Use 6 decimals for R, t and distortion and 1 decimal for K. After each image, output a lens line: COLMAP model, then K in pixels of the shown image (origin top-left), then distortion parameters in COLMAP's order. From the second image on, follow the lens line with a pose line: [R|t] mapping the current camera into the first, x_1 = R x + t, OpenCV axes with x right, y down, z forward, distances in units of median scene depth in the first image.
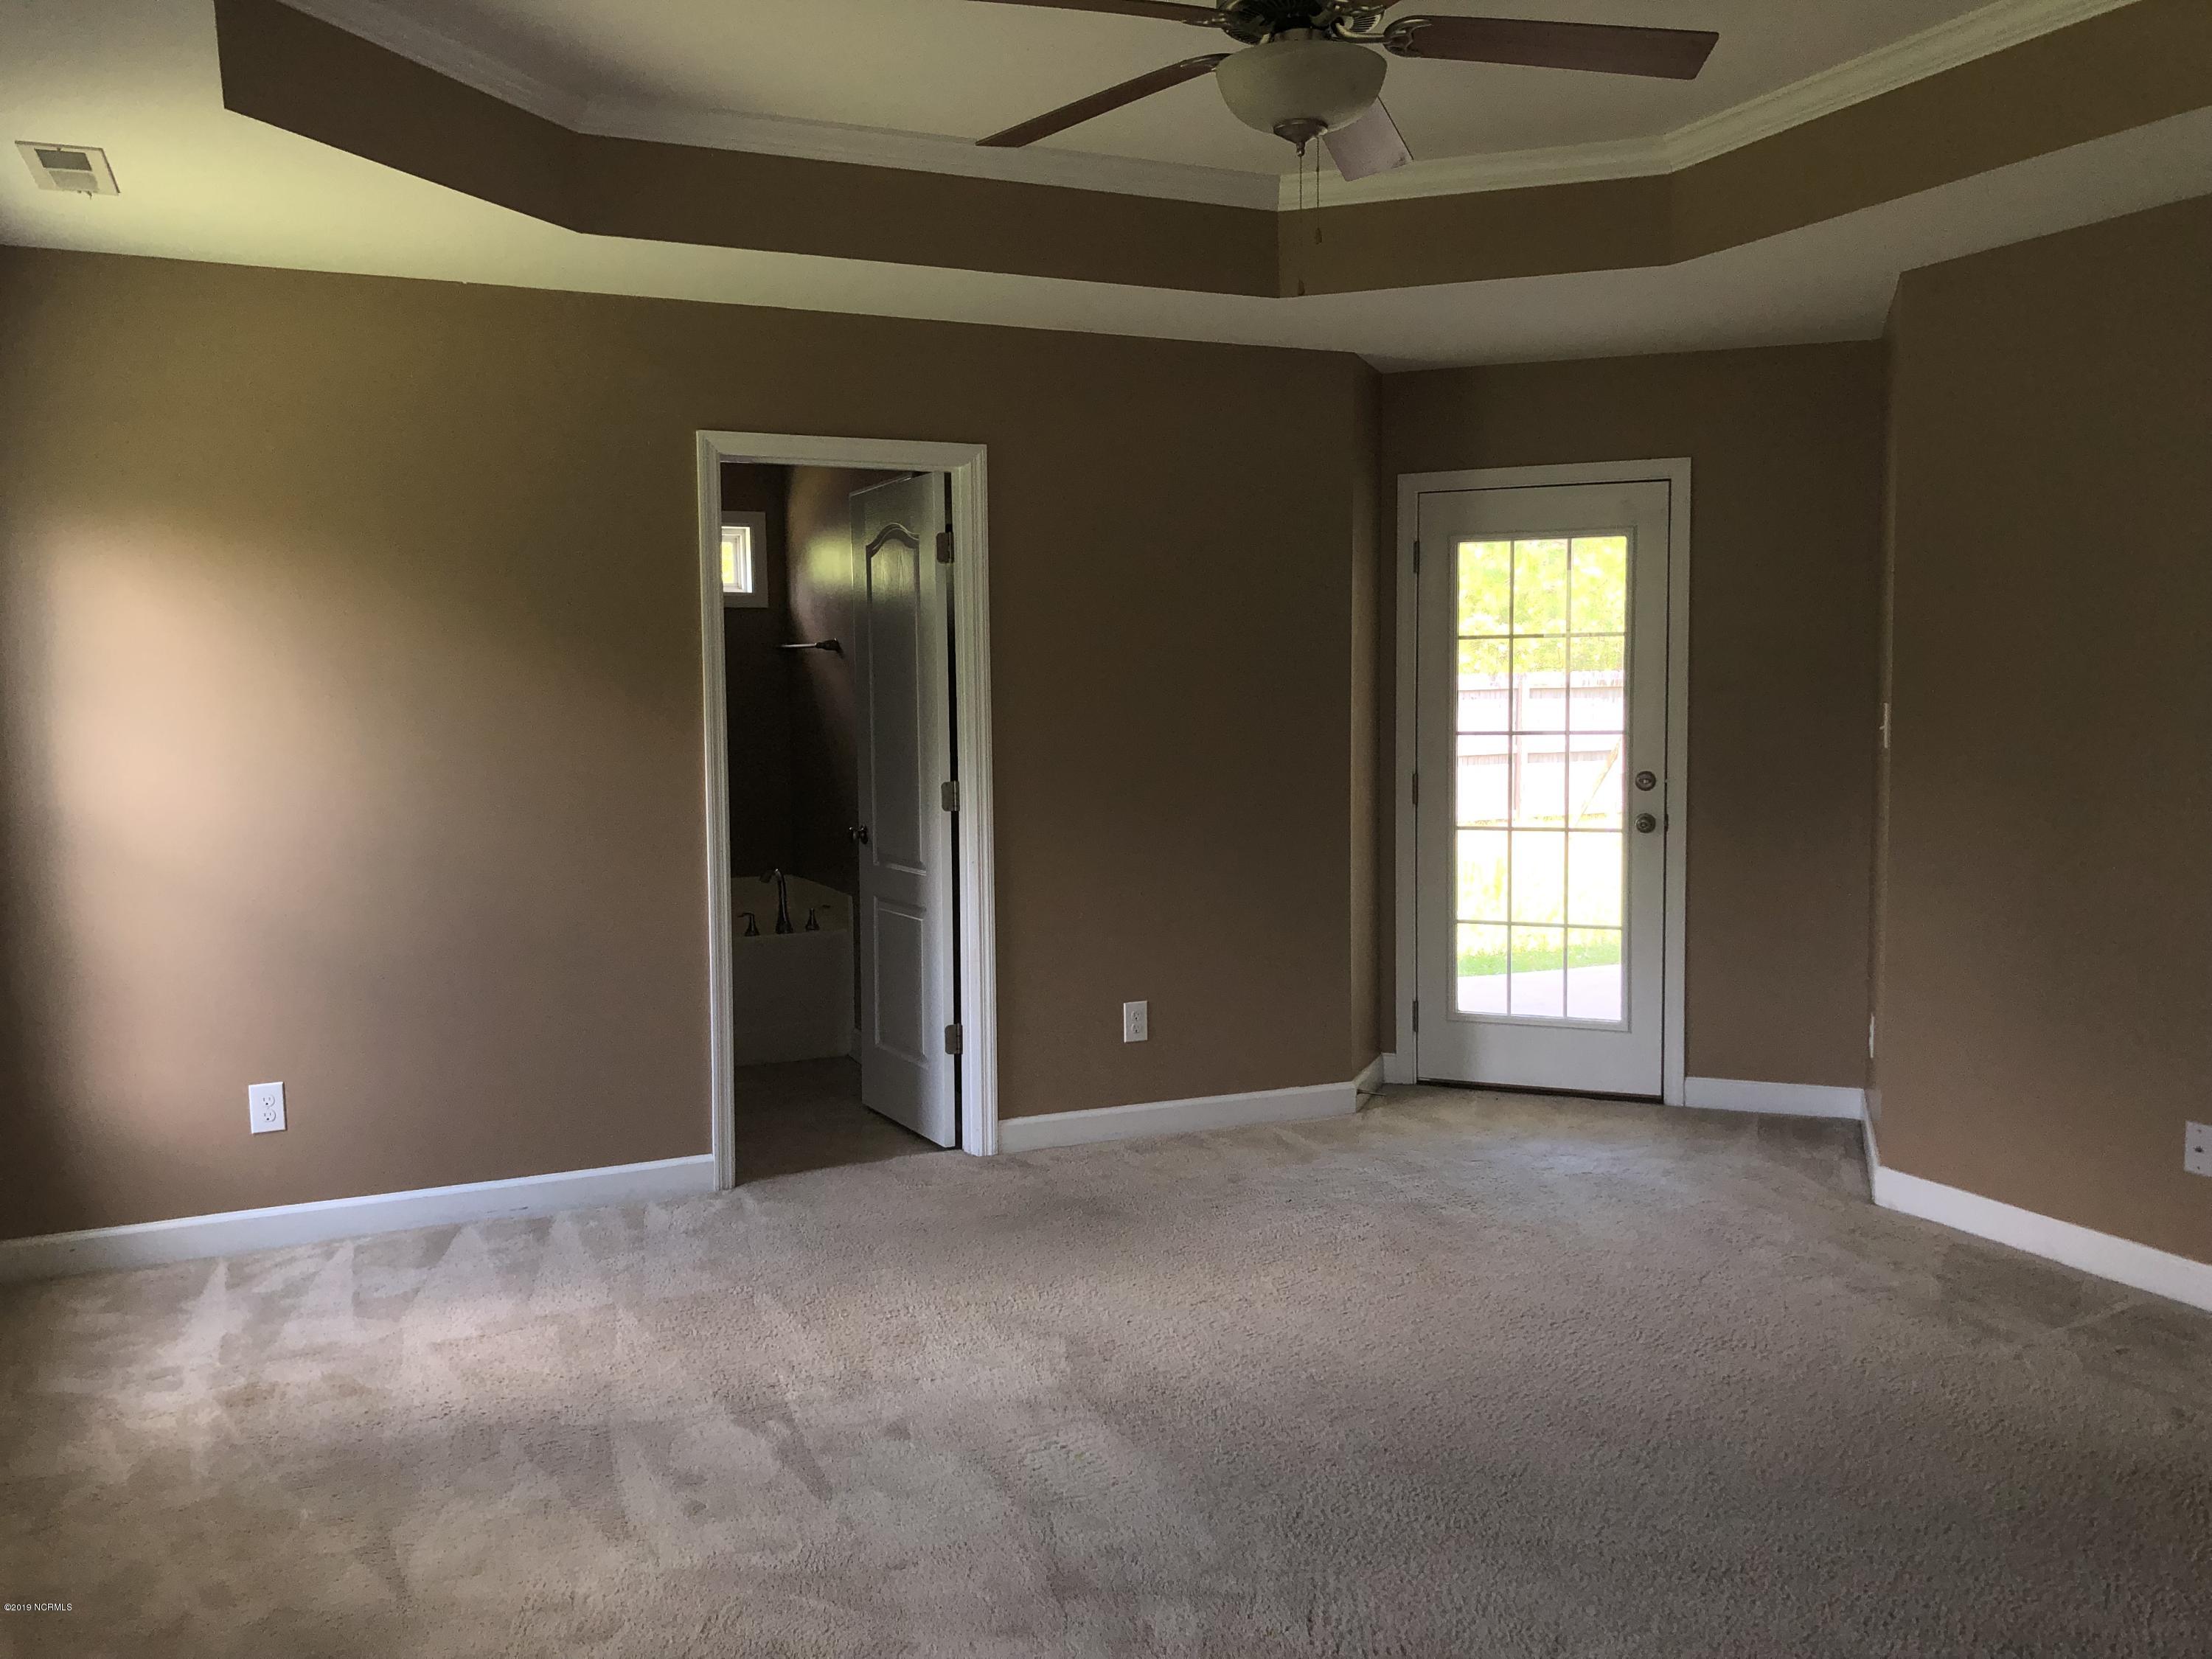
lens RADIAL K [[1832.1, 0, 1106.0], [0, 1832.1, 829.5], [0, 0, 1]] dist [0.118515, -0.214950]
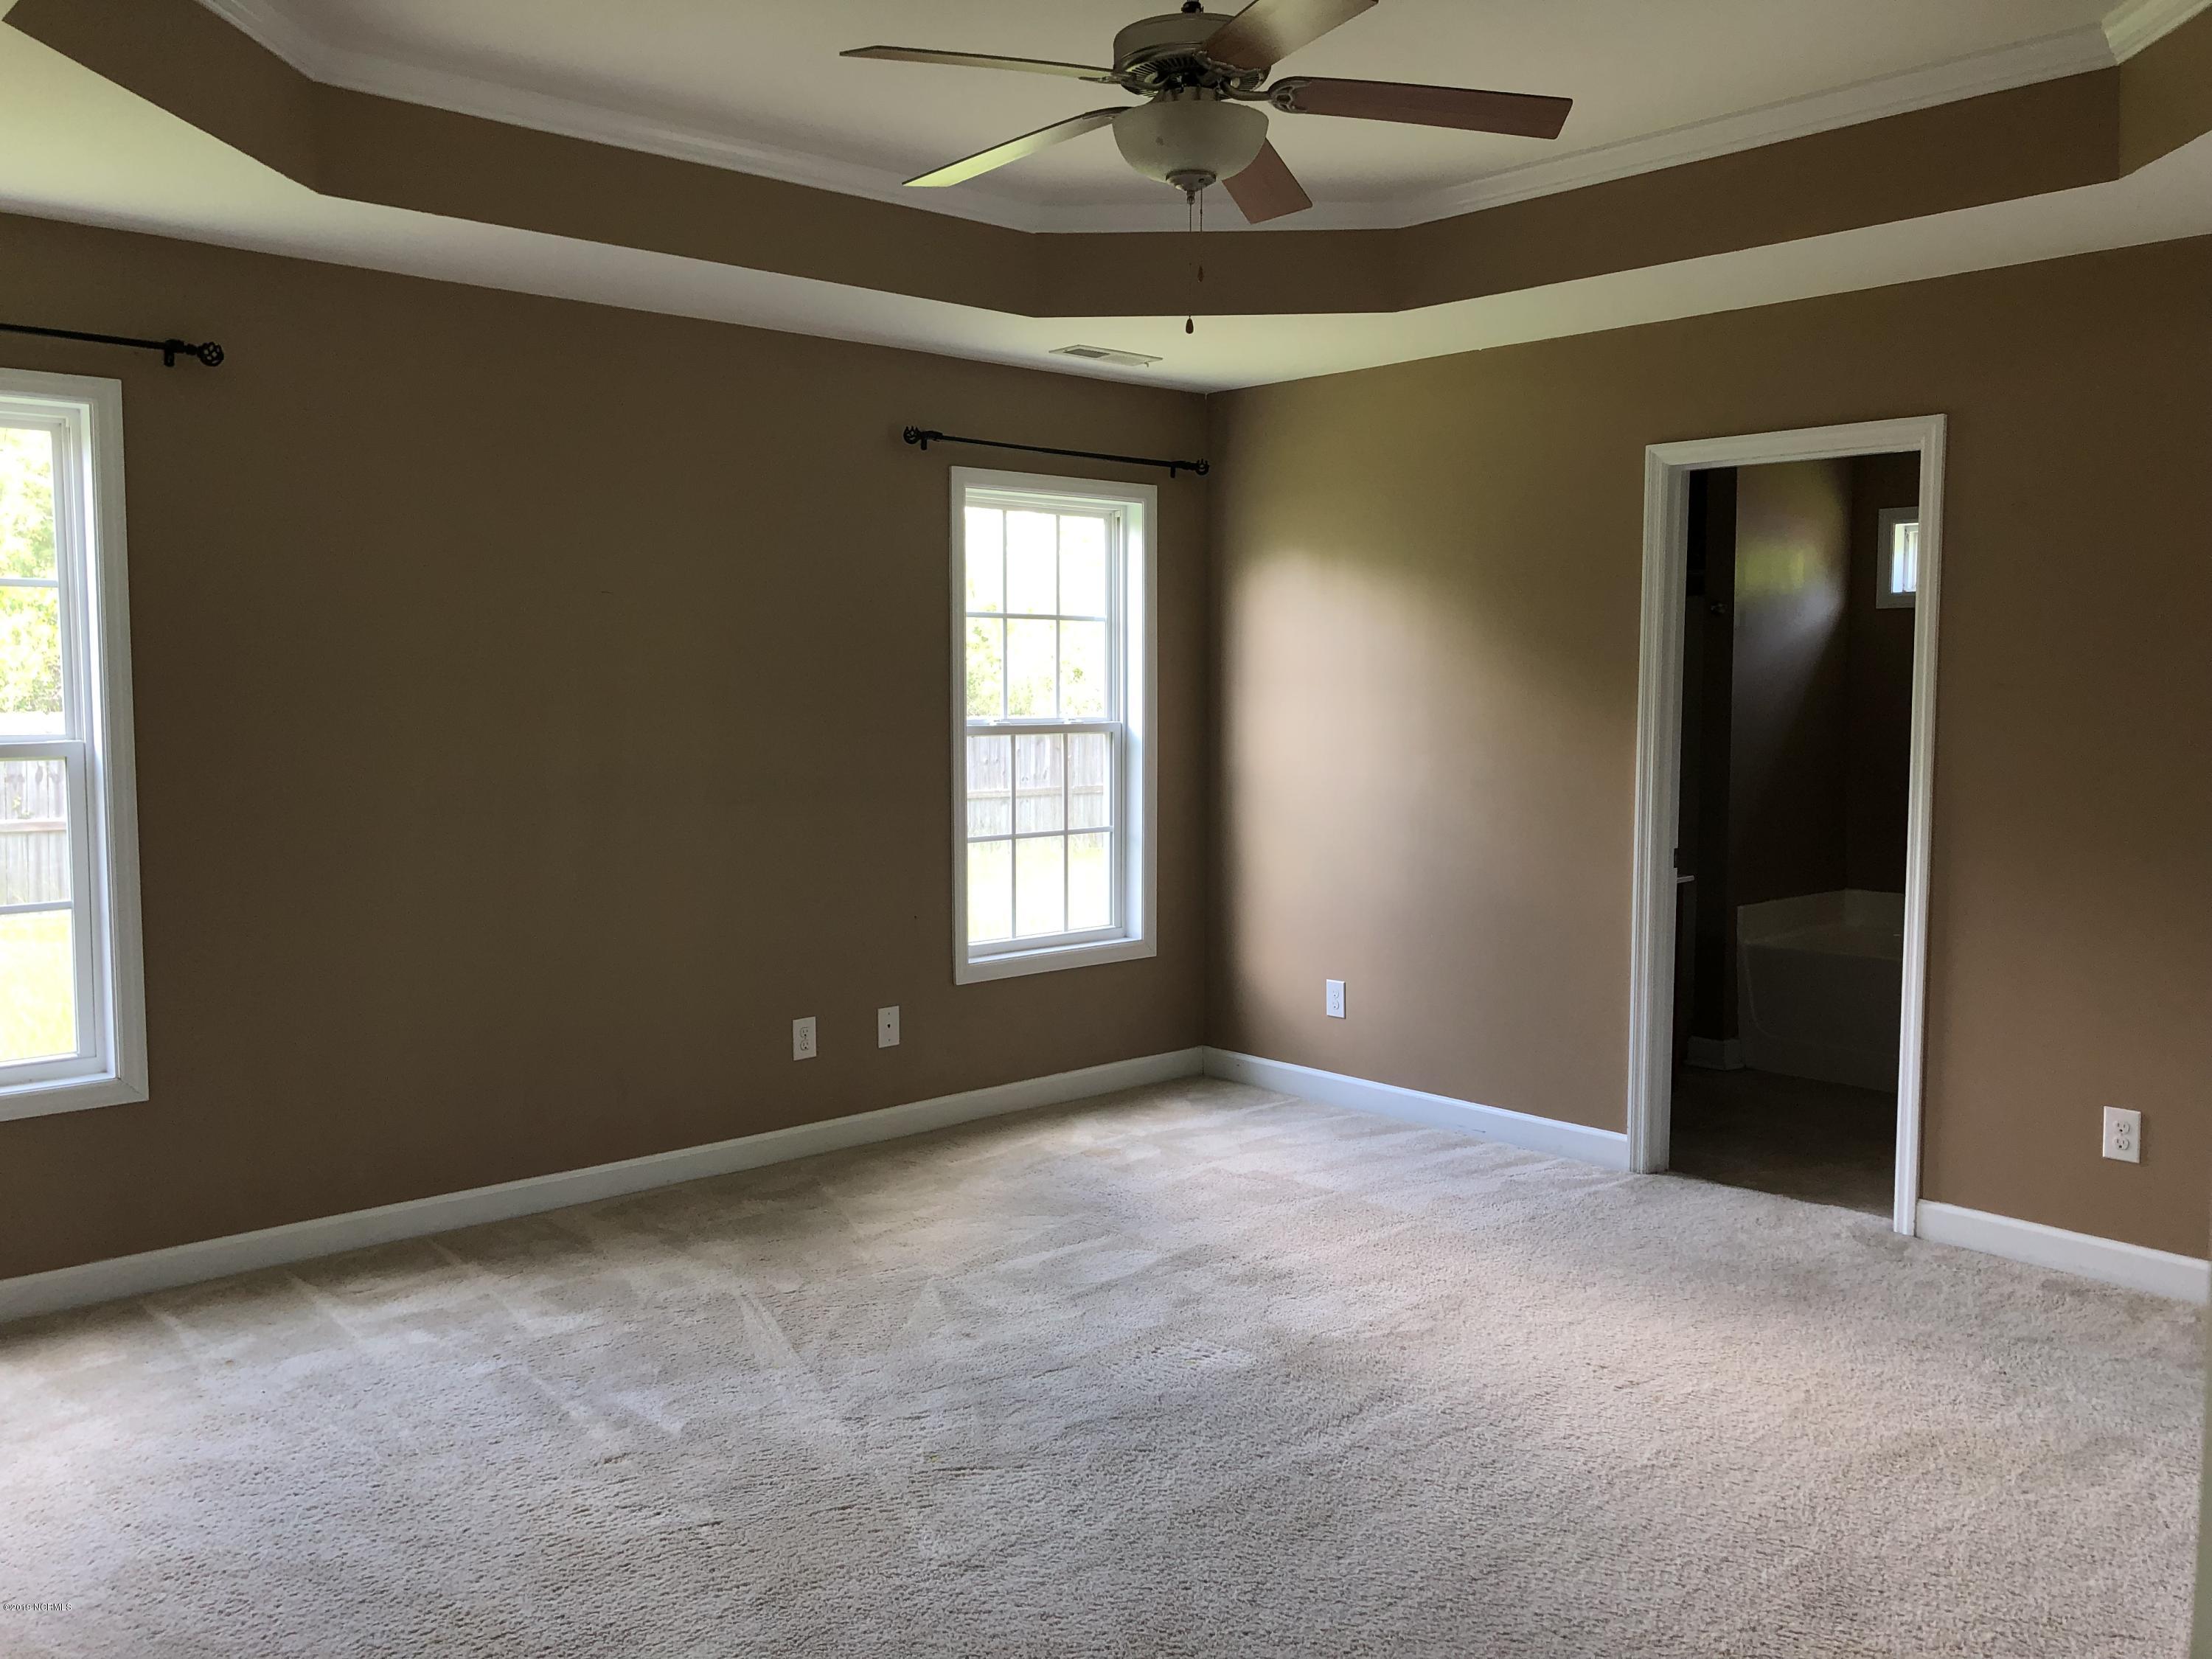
lens RADIAL K [[1832.1, 0, 1106.0], [0, 1832.1, 829.5], [0, 0, 1]] dist [0.118515, -0.214950]
pose [[0.289483, 0.087430, -0.953182, 0.699766], [-0.082595, 0.994387, 0.066125, -0.042681], [0.953613, 0.059586, 0.295080, 0.402175]]
